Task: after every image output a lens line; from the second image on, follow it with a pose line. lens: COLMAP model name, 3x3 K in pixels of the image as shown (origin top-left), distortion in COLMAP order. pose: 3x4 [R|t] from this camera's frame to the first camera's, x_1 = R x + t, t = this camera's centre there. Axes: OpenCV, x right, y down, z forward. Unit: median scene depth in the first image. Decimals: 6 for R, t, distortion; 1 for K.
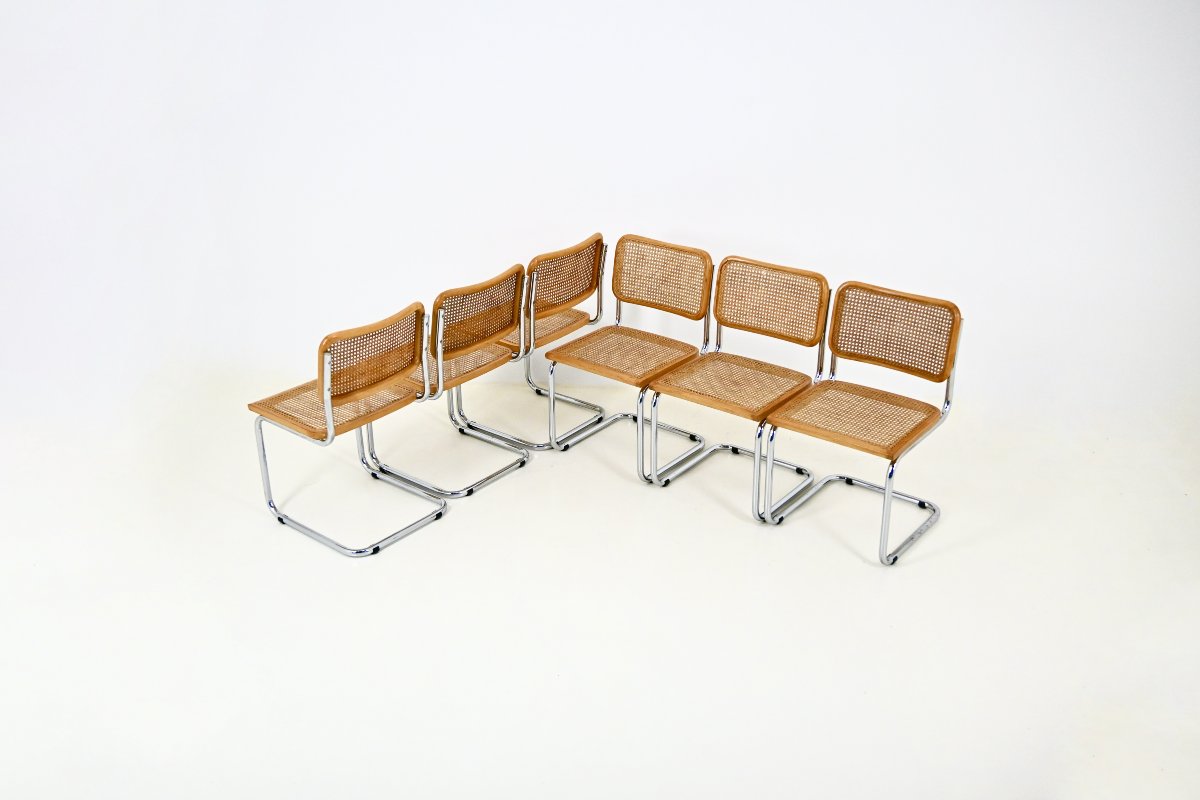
lens RADIAL K [[1128.3, 0, 602.5], [0, 1128.3, 398.2], [0, 0, 1]] dist [-0.000724, 0.000000]
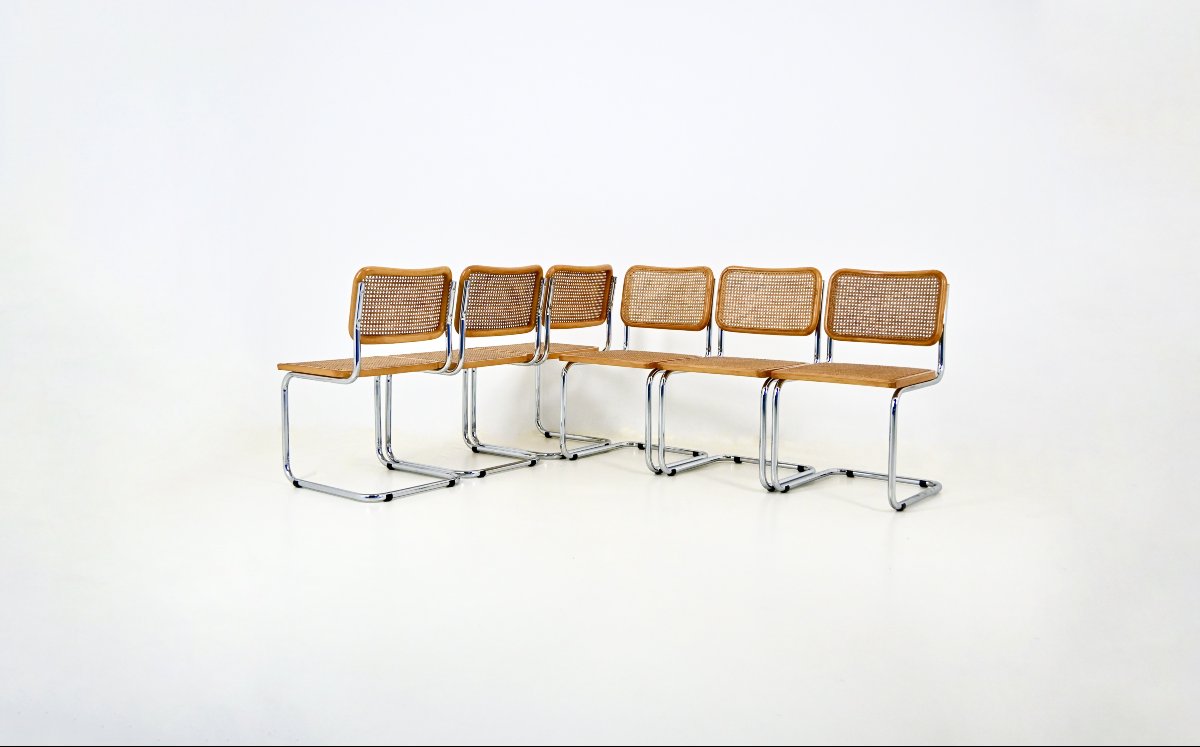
lens RADIAL K [[1026.9, 0, 598.6], [0, 1026.9, 377.8], [0, 0, 1]] dist [-0.003371, 0.002336]
pose [[0.999723, 0.021019, 0.010587, -0.023324], [-0.016429, 0.945374, -0.325573, 0.303882], [-0.016852, 0.325308, 0.945458, 0.088098]]
